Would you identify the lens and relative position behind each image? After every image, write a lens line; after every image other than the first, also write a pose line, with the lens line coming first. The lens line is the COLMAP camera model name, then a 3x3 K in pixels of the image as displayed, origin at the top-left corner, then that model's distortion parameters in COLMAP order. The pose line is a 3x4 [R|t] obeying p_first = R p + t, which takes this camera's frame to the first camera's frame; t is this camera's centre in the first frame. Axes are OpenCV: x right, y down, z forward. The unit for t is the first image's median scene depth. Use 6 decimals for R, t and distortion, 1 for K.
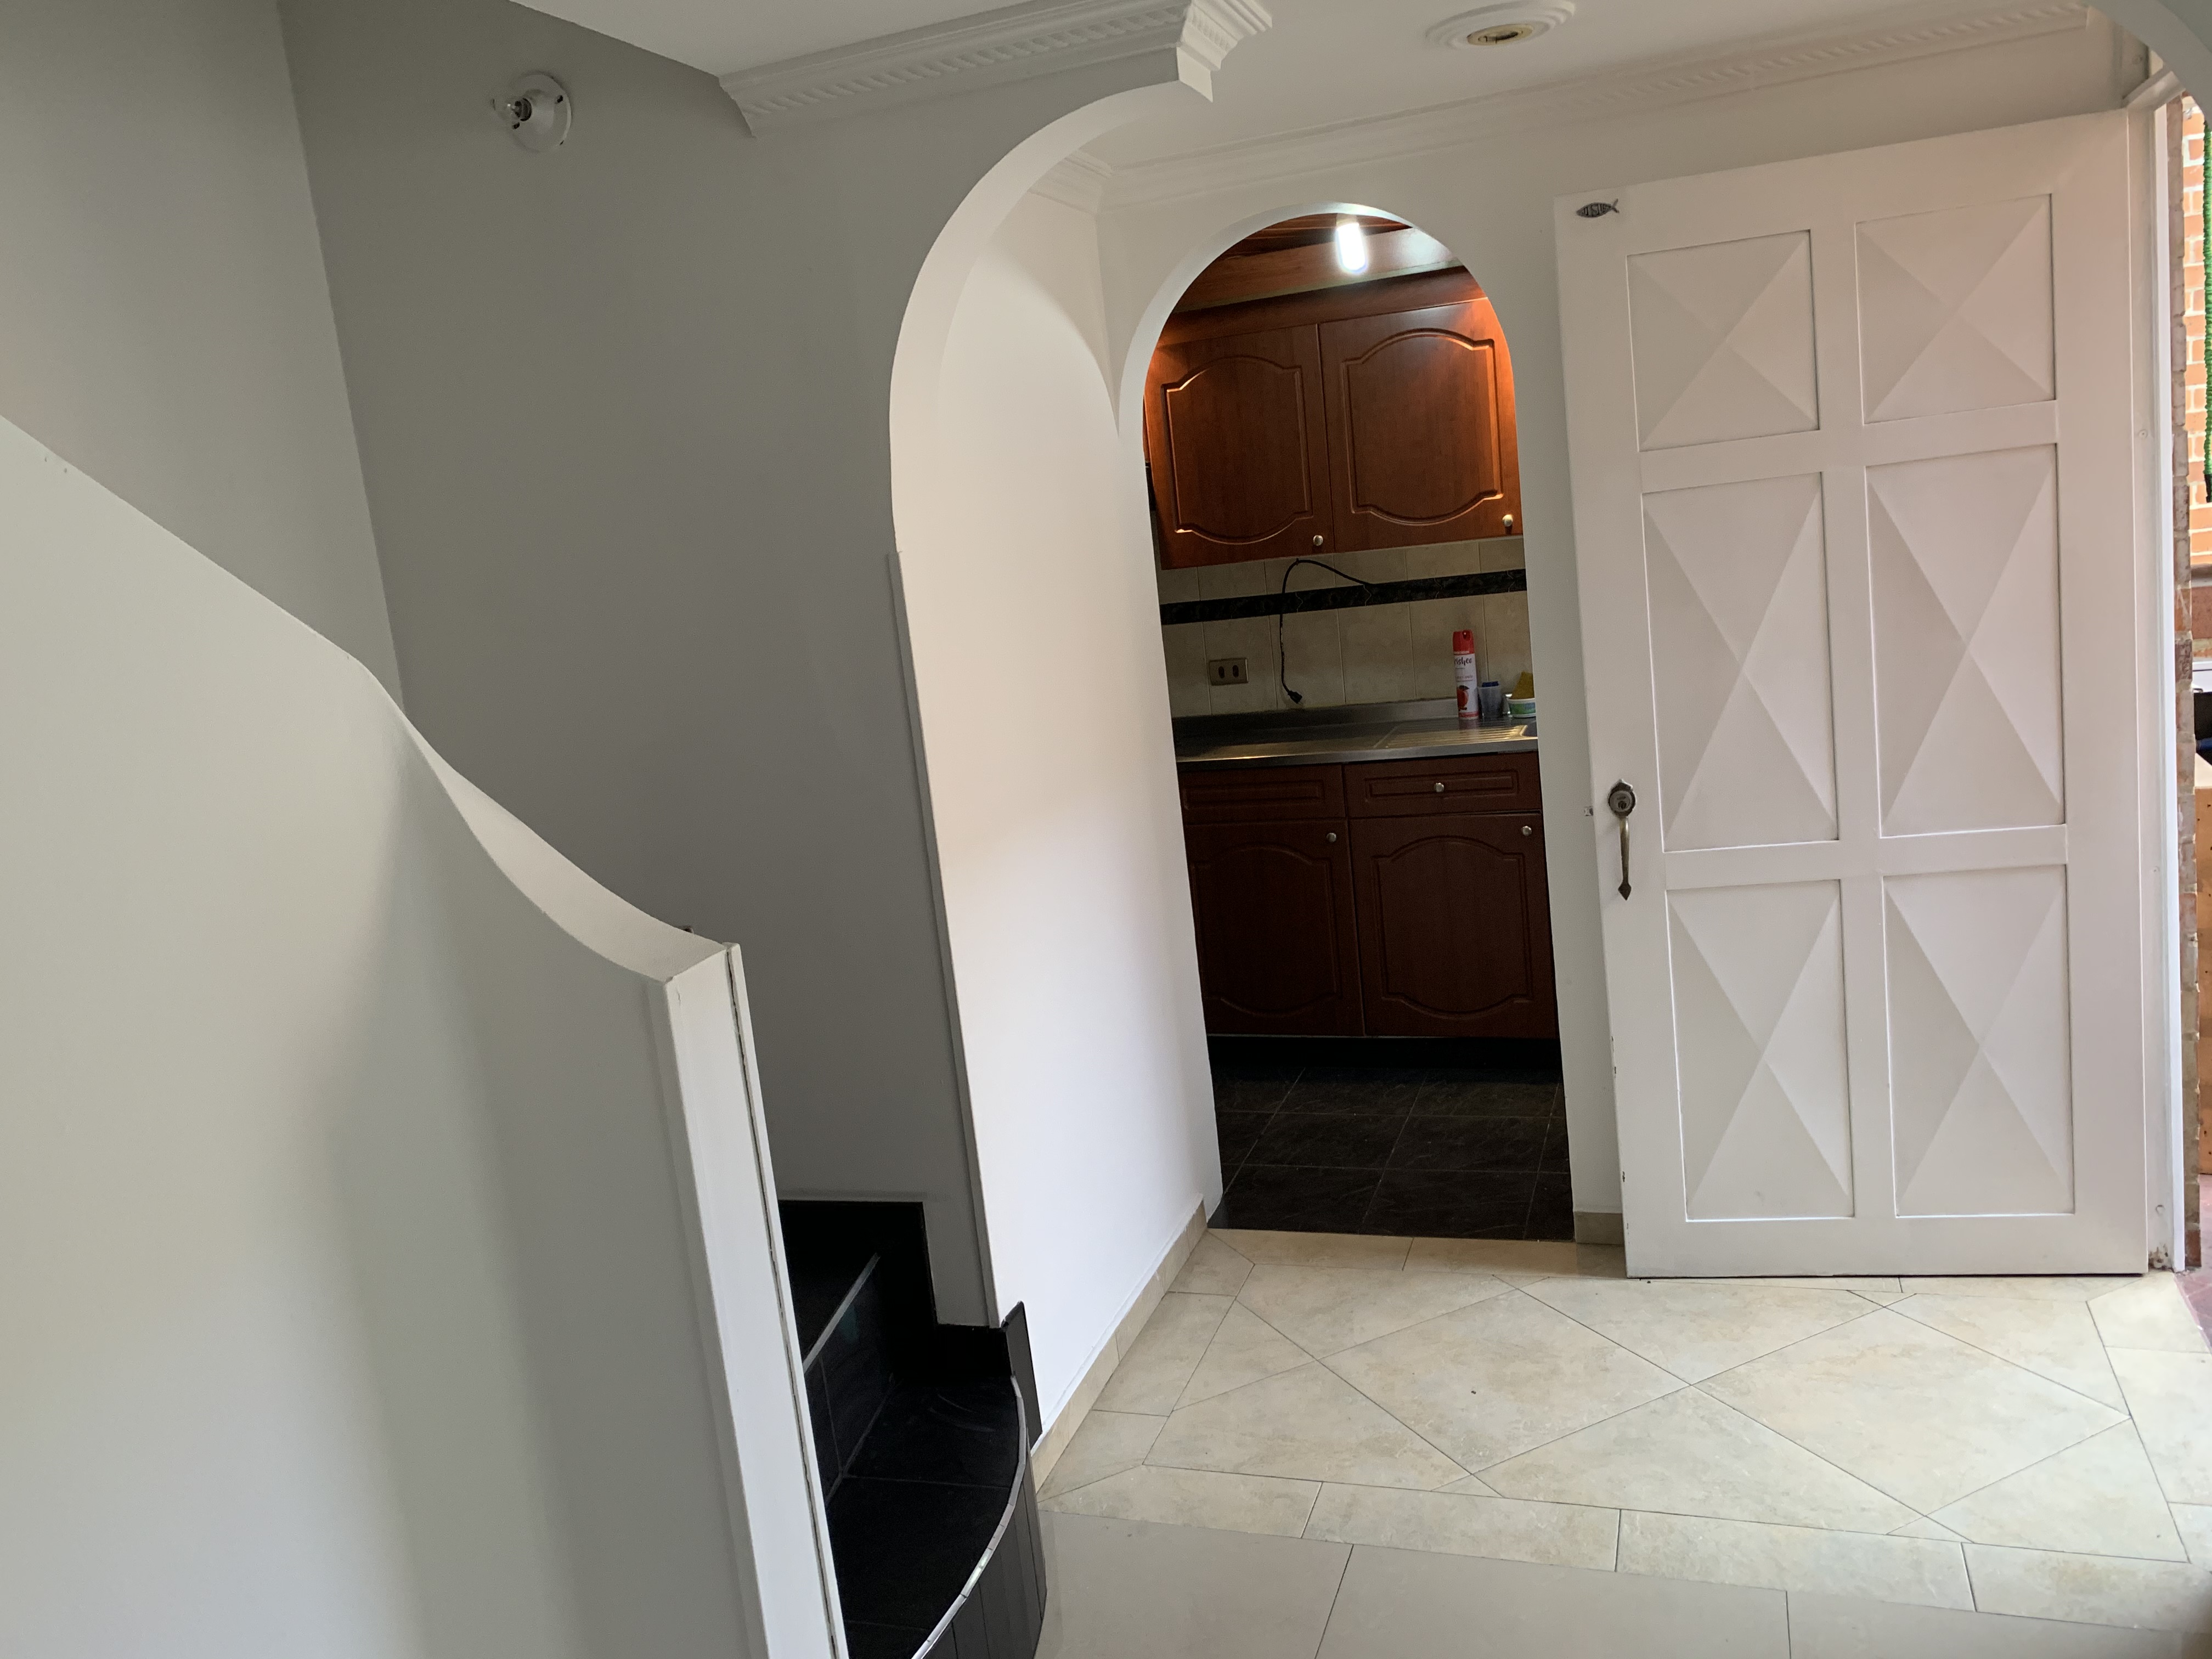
lens RADIAL K [[1702.8, 0, 1106.0], [0, 1702.8, 829.5], [0, 0, 1]] dist [0.081533, 0.000132]
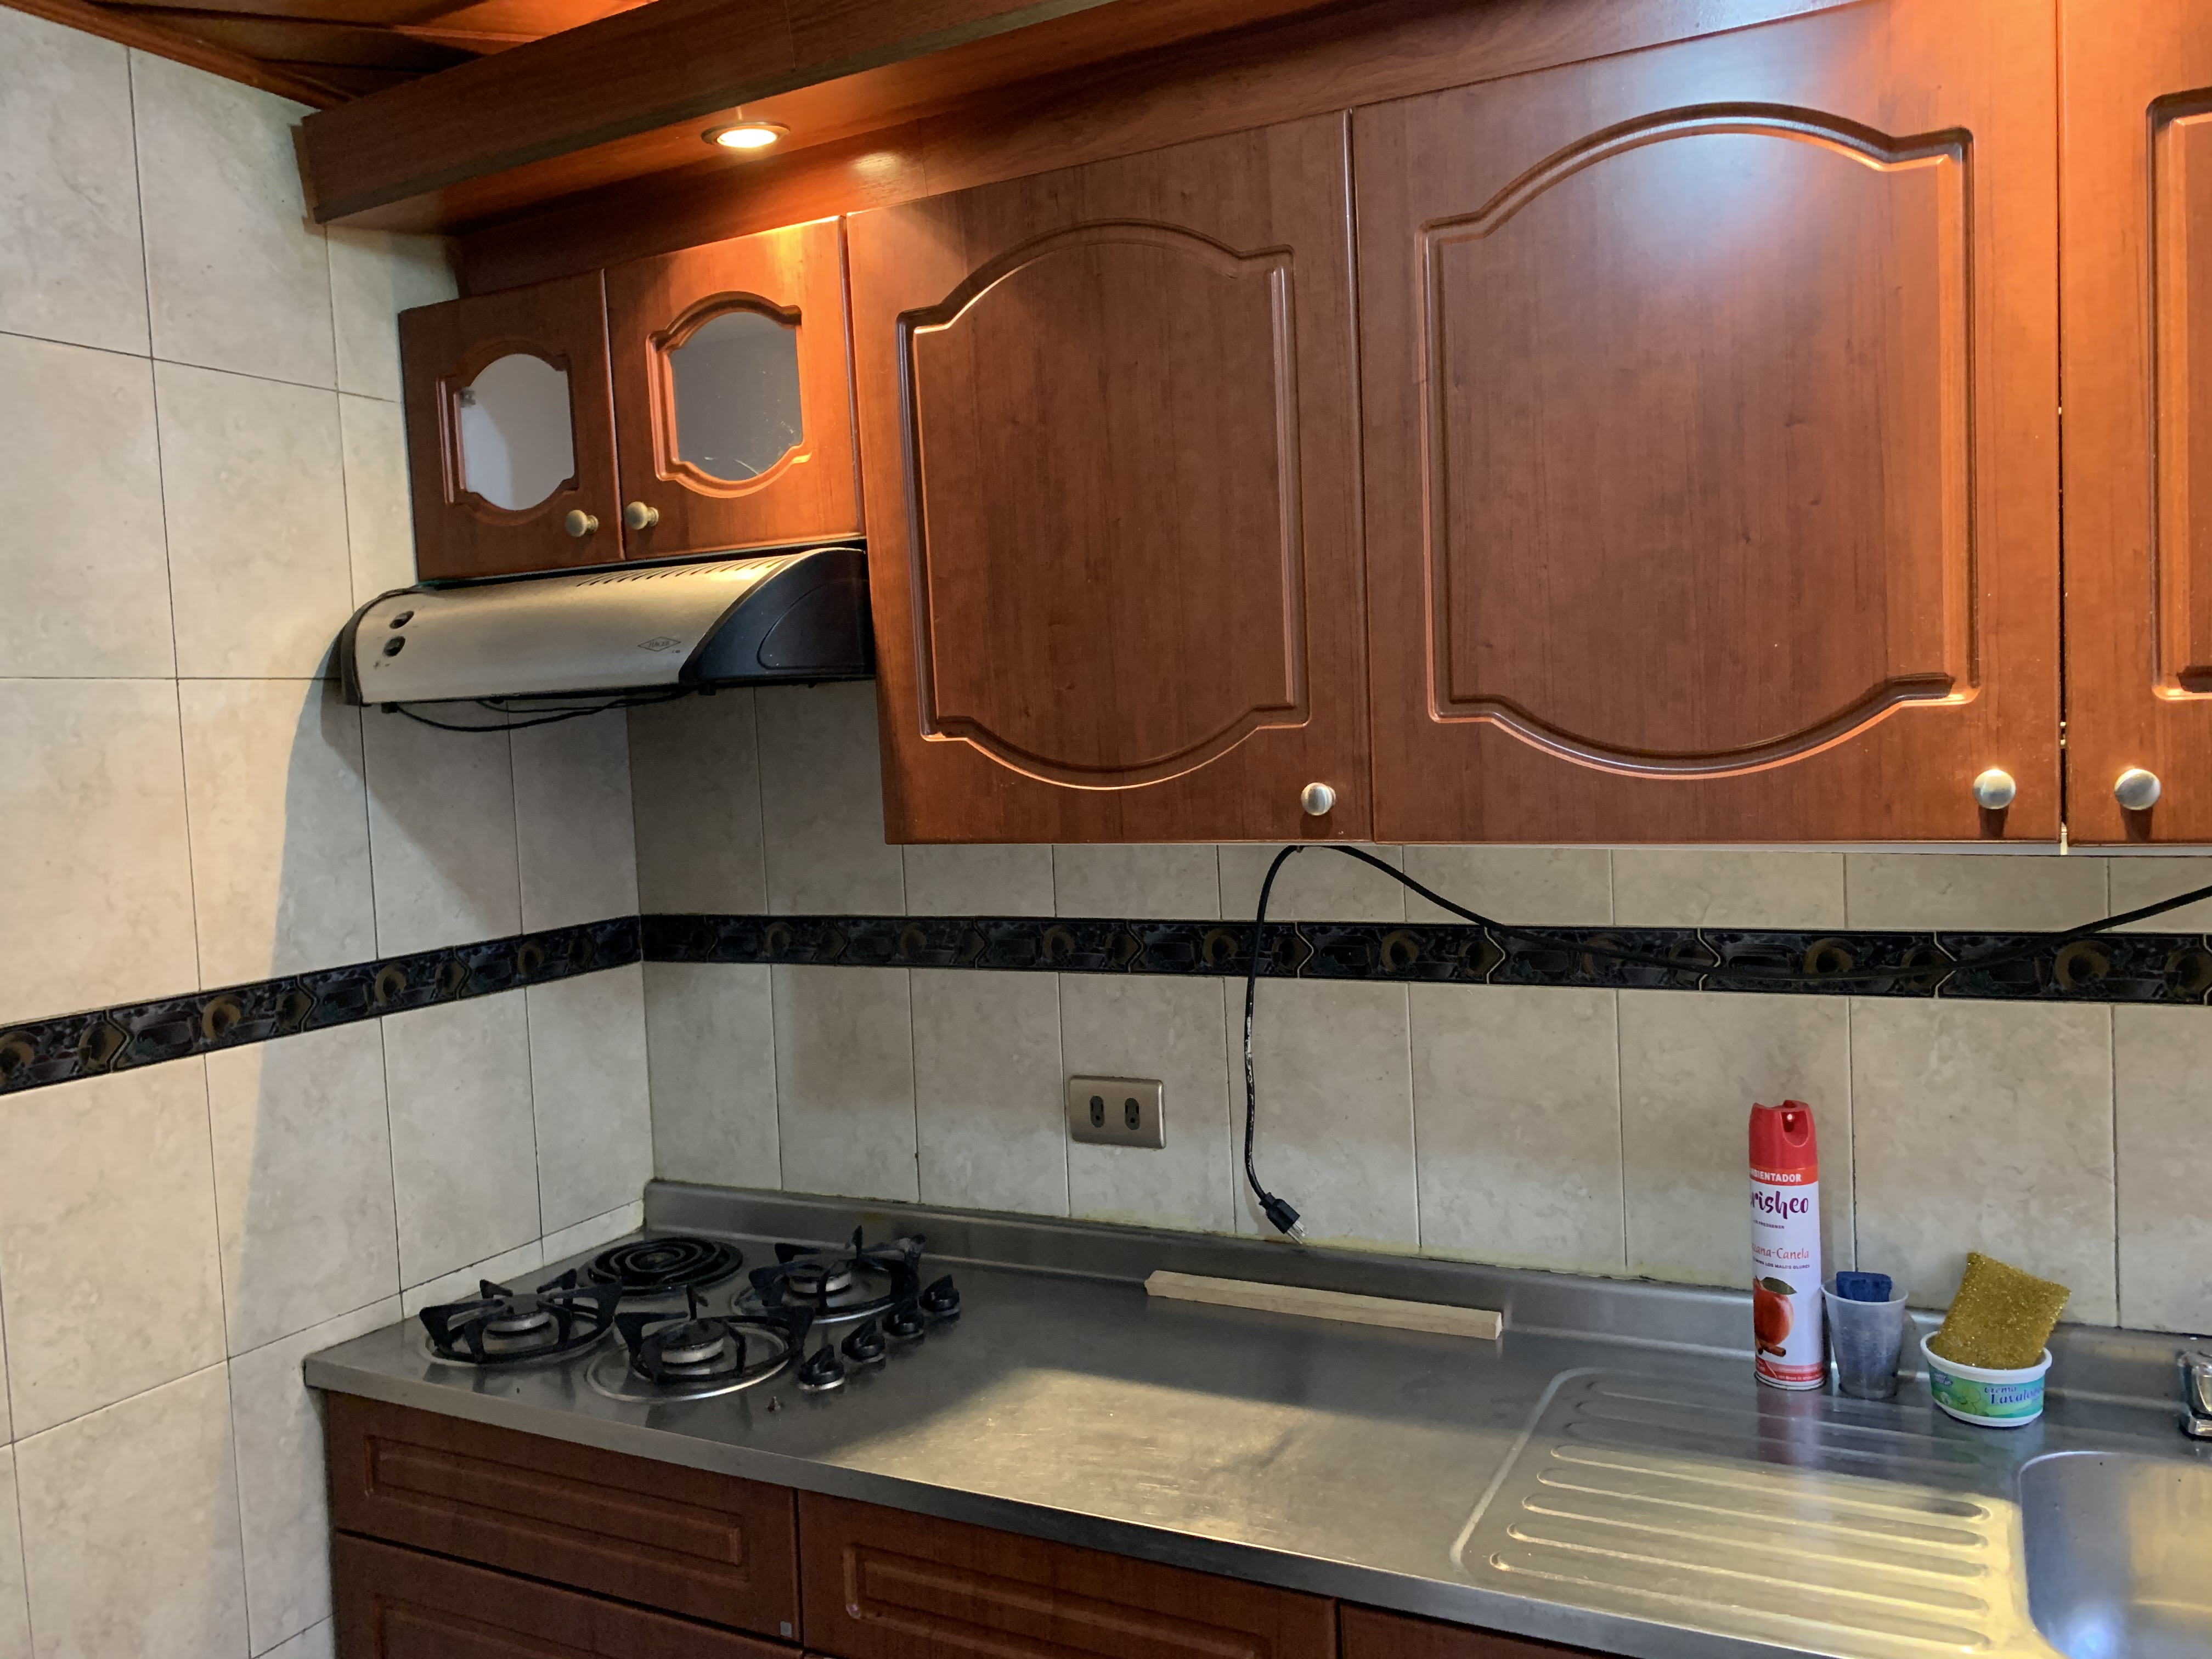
lens RADIAL K [[1735.3, 0, 1106.0], [0, 1735.3, 829.5], [0, 0, 1]] dist [0.005569, 0.002568]
pose [[0.989080, 0.070415, -0.129473, 0.122640], [-0.082693, 0.992317, -0.092030, -0.127096], [0.121998, 0.101732, 0.987303, 0.661946]]
